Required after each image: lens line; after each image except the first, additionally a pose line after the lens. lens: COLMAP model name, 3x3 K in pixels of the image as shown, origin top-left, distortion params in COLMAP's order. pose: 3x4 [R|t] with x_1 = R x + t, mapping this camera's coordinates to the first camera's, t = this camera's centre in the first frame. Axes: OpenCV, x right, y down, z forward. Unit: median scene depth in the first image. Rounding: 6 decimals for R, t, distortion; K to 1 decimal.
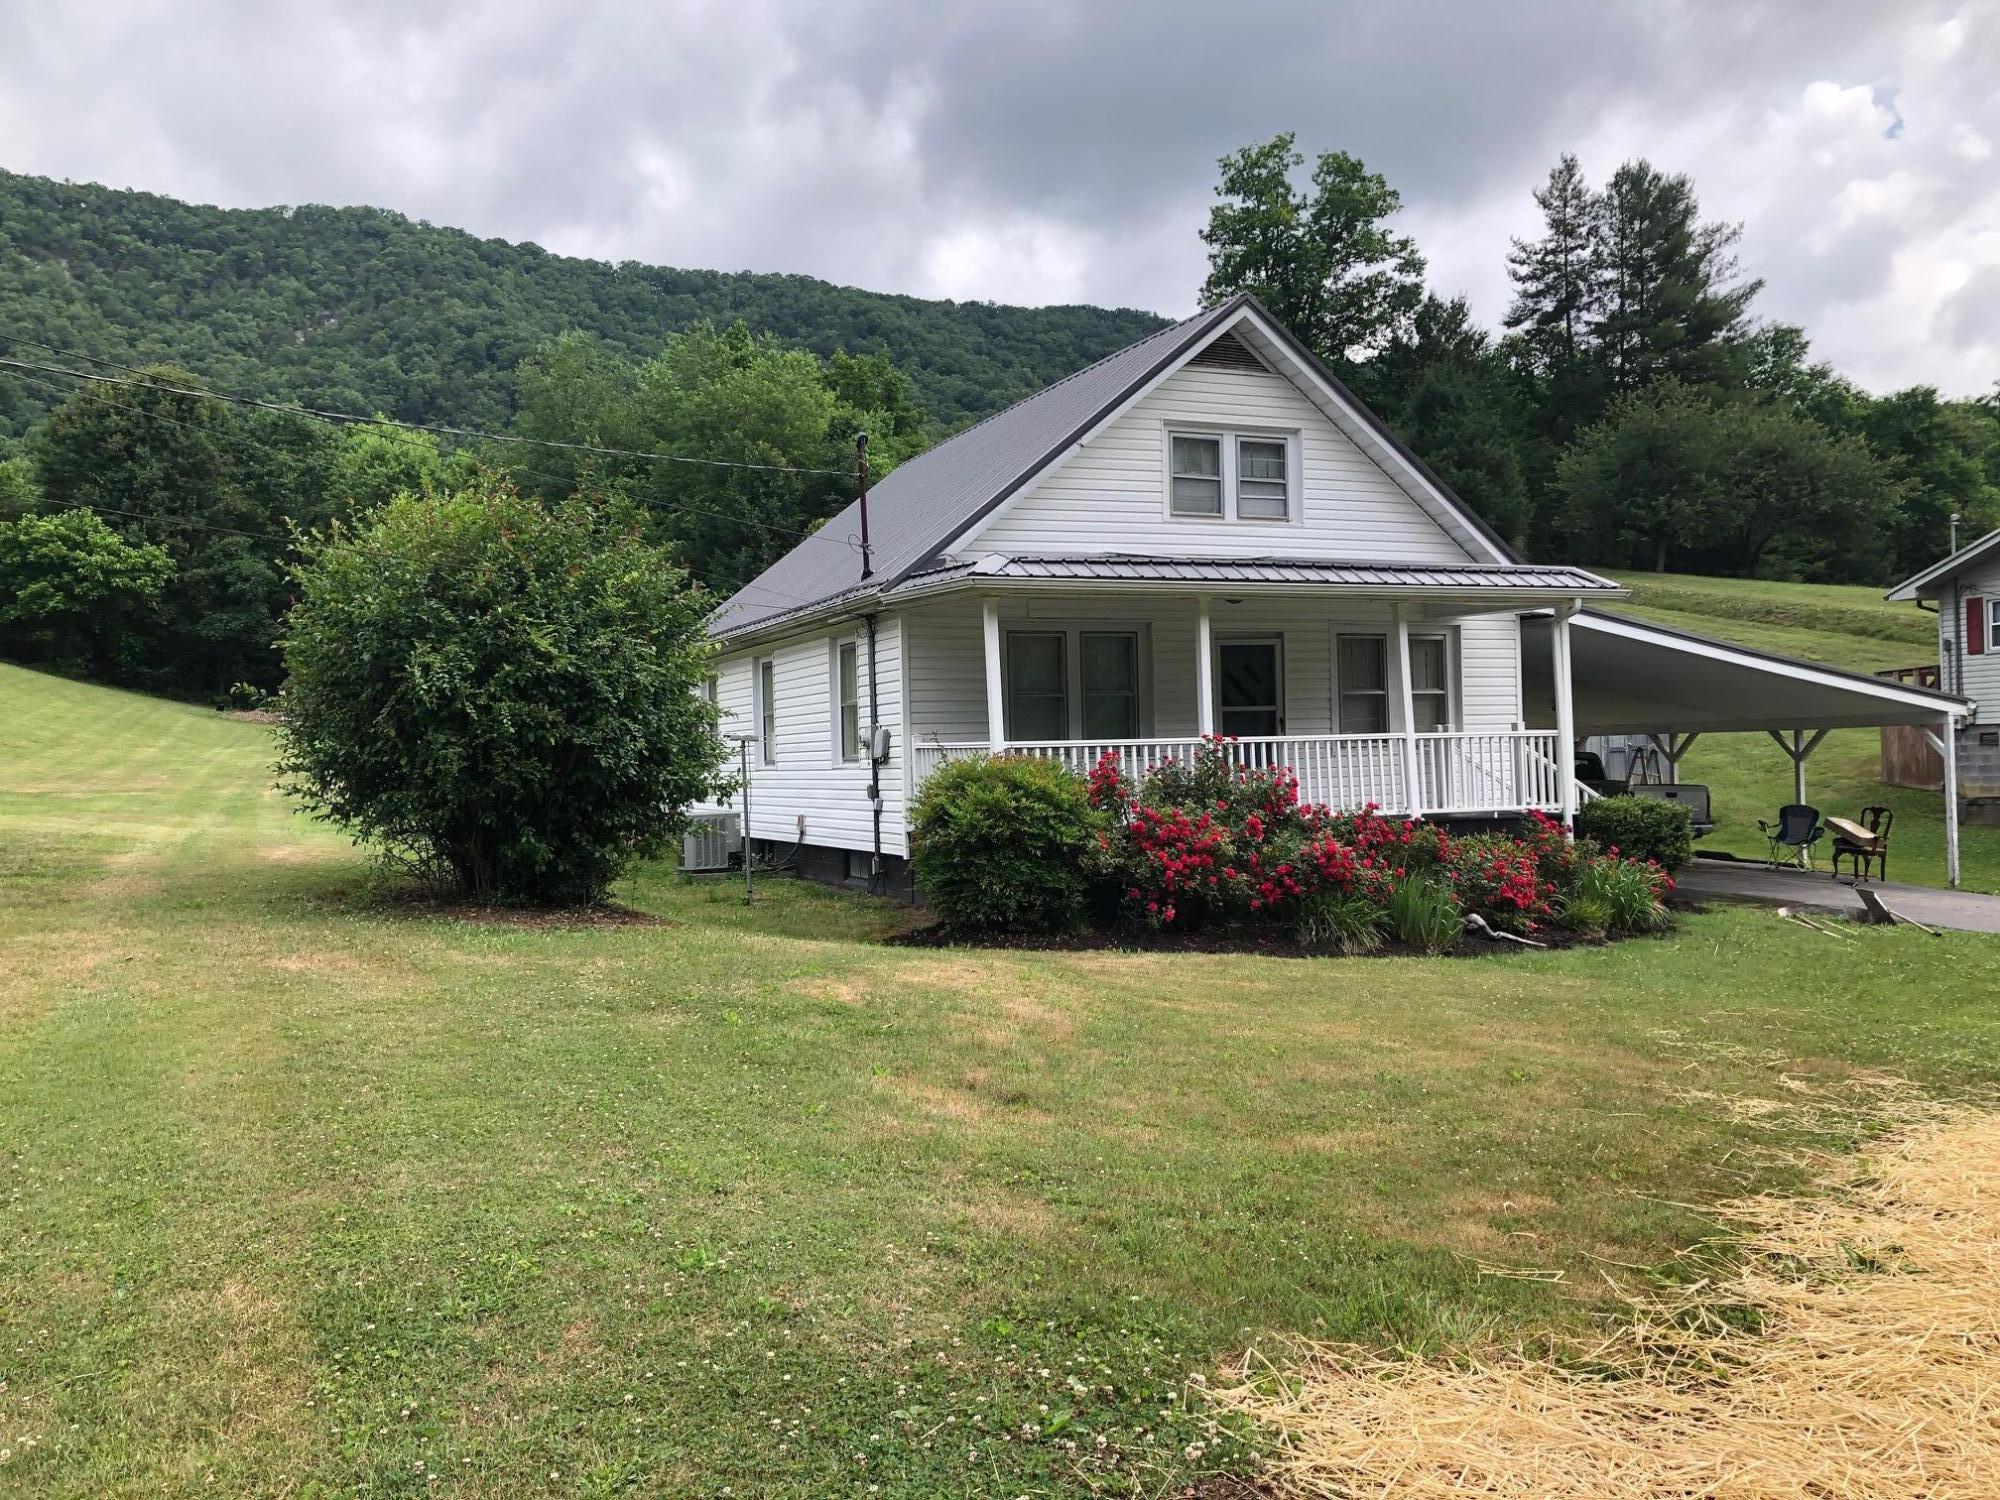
lens RADIAL K [[1675.2, 0, 1065.5], [0, 1675.2, 698.3], [0, 0, 1]] dist [0.057013, -0.006871]
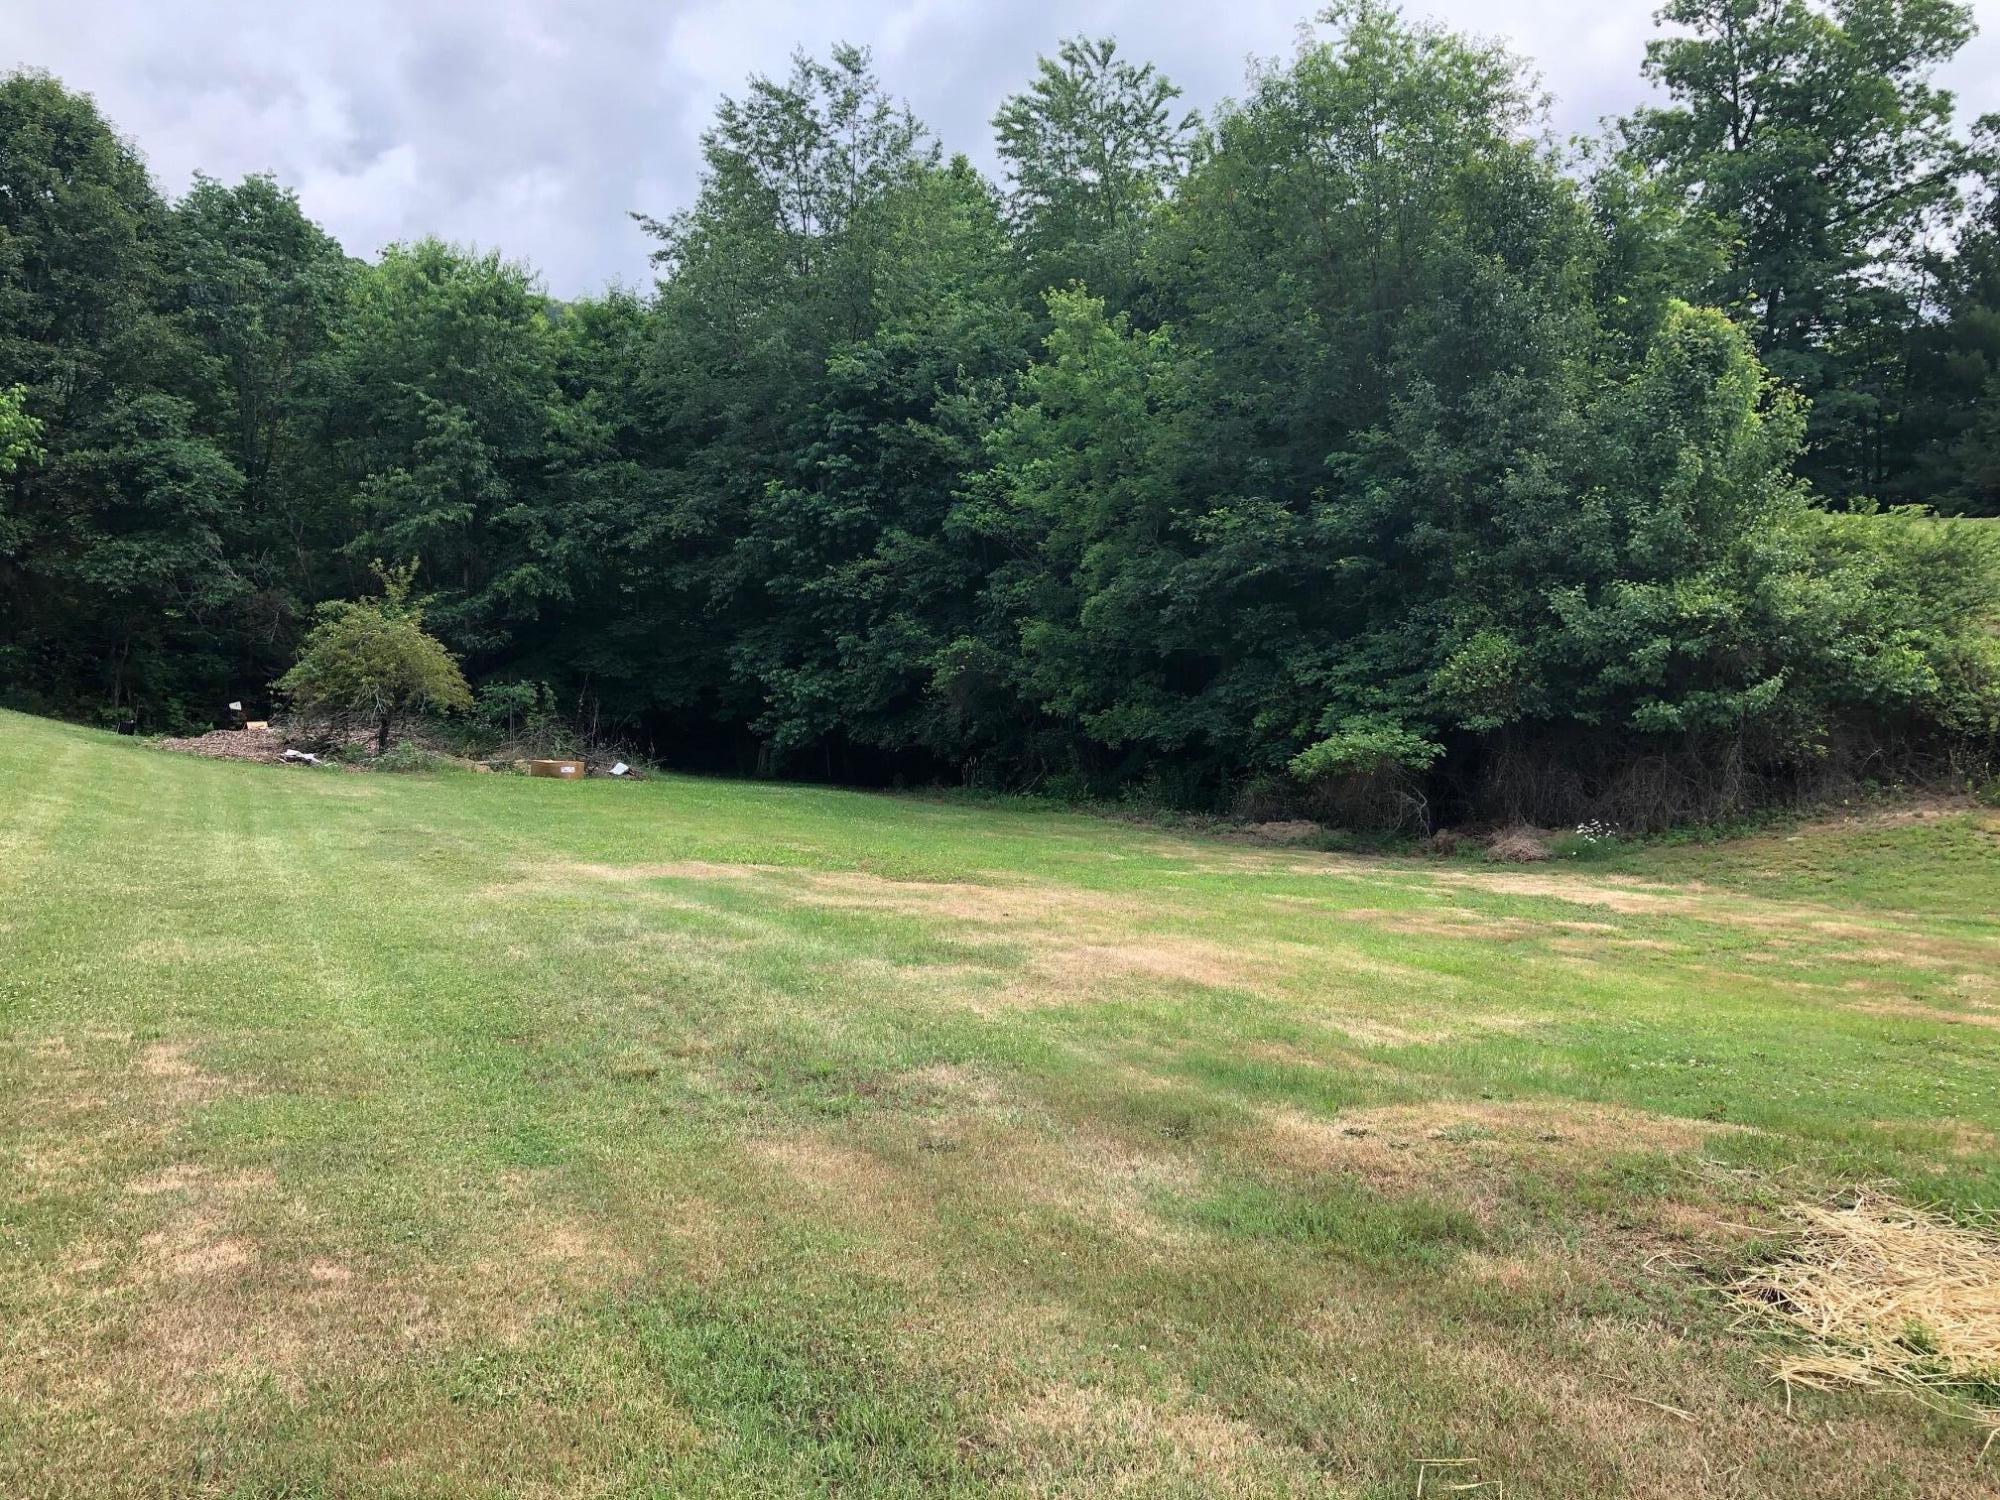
lens RADIAL K [[1627.6, 0, 994.9], [0, 1627.6, 727.3], [0, 0, 1]] dist [0.055481, -0.049053]
pose [[0.997808, 0.028209, 0.059868, -0.265940], [-0.026744, 0.999326, -0.025127, 0.009596], [-0.060536, 0.023471, 0.997890, 0.494213]]
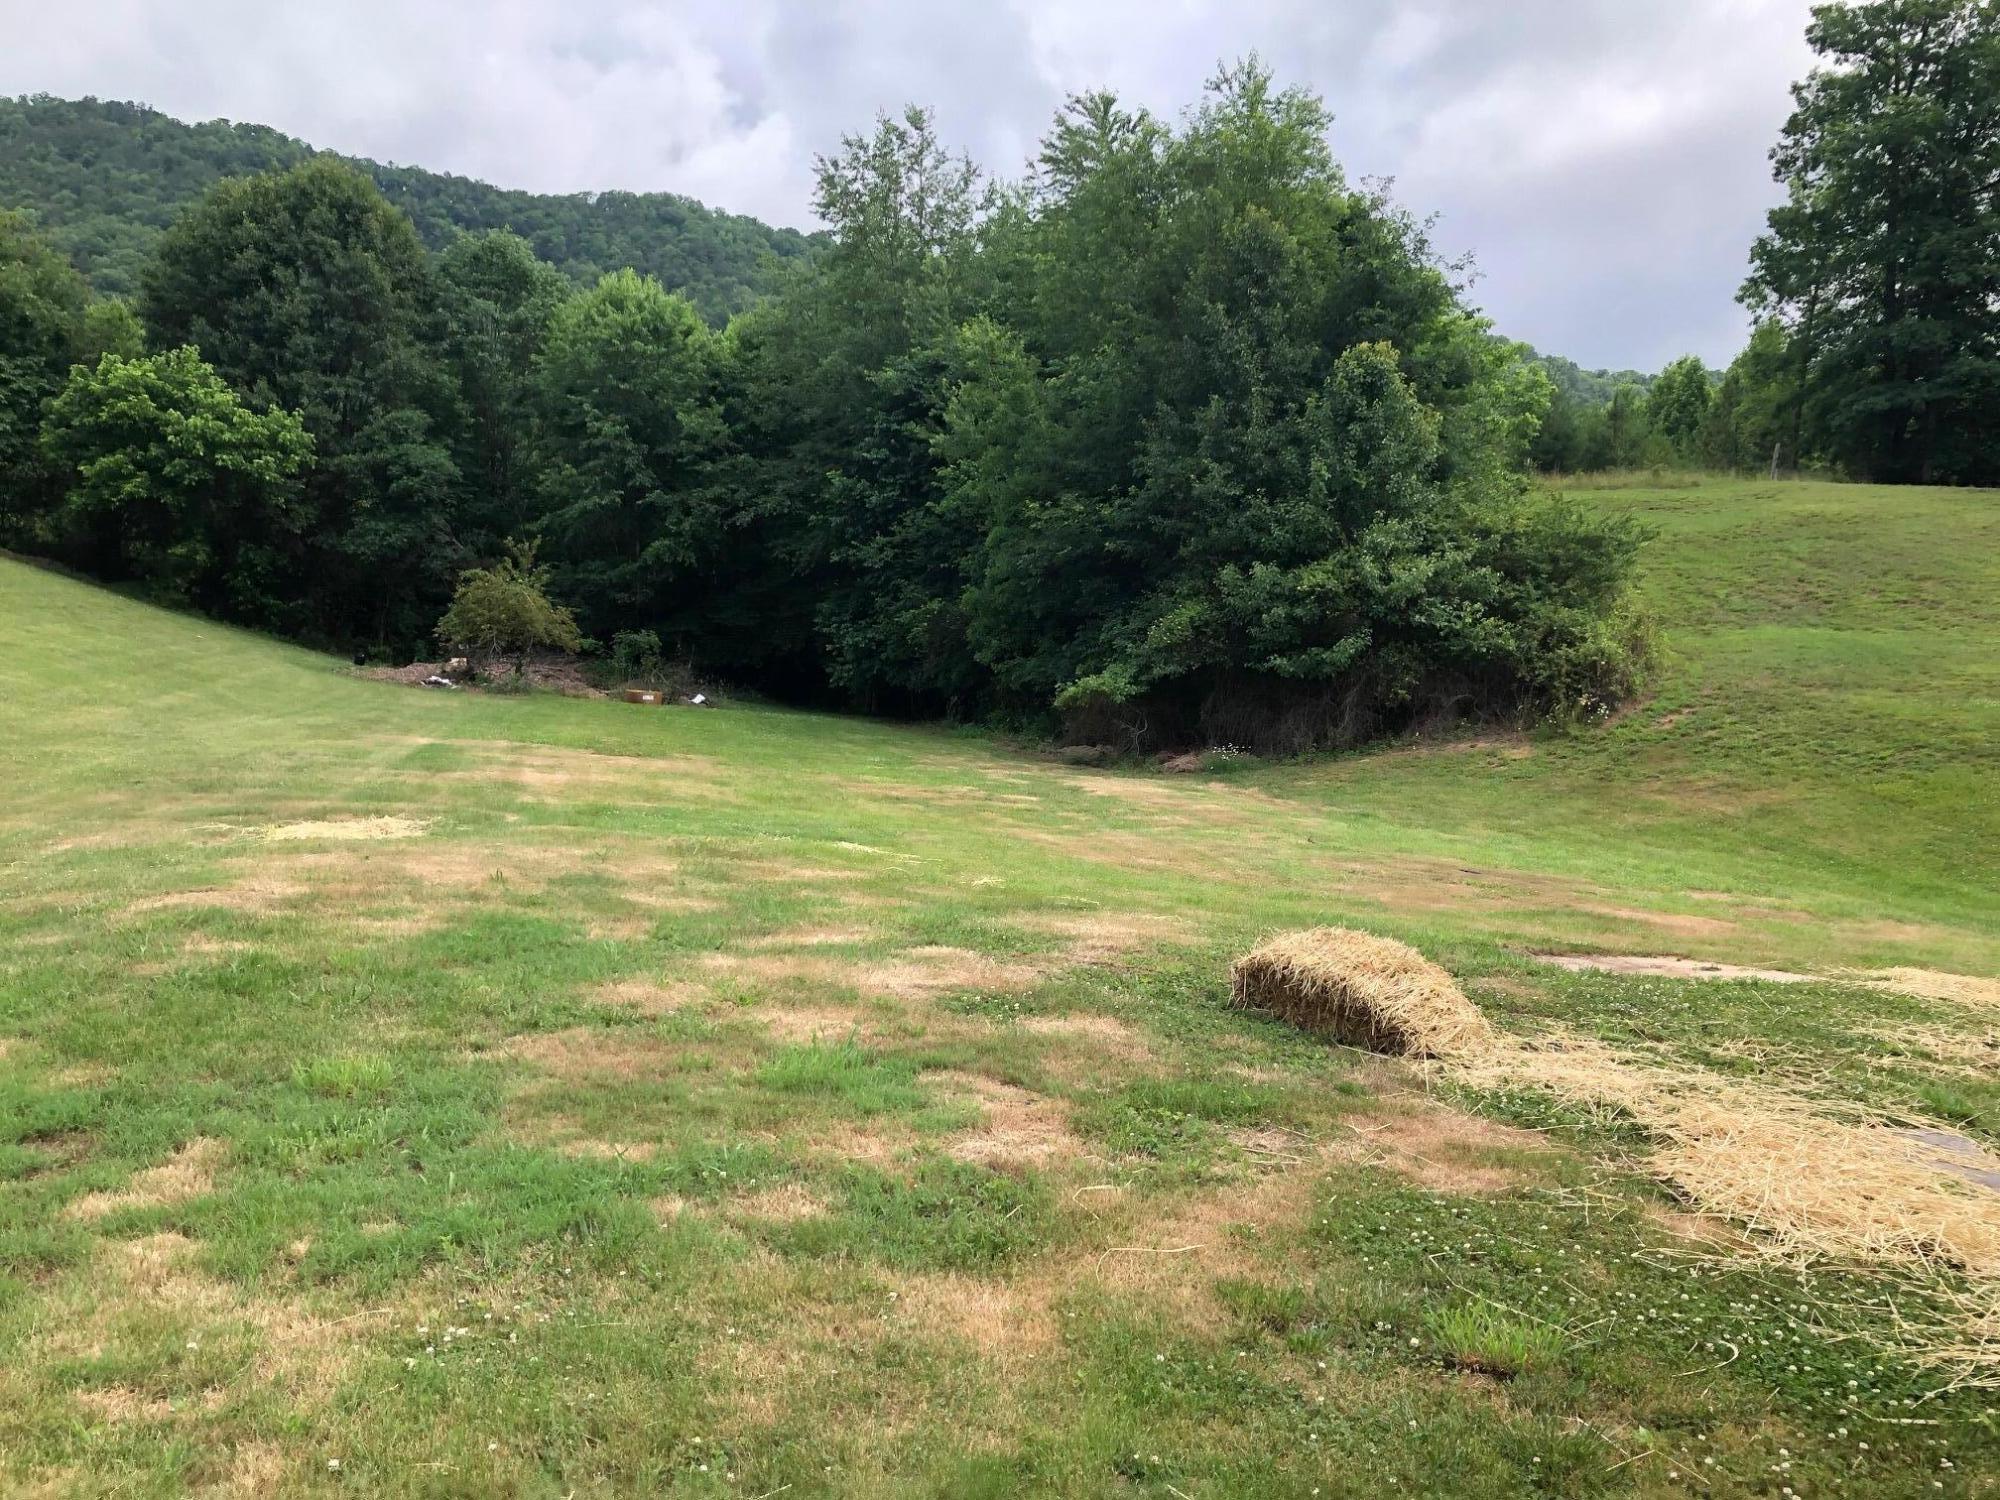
lens RADIAL K [[1638.9, 0, 1003.9], [0, 1638.9, 762.1], [0, 0, 1]] dist [0.030947, 0.004700]
pose [[0.982436, 0.058440, -0.177212, -0.132339], [-0.053945, 0.998091, 0.030079, 0.011401], [0.178631, -0.019991, 0.983713, 0.395576]]
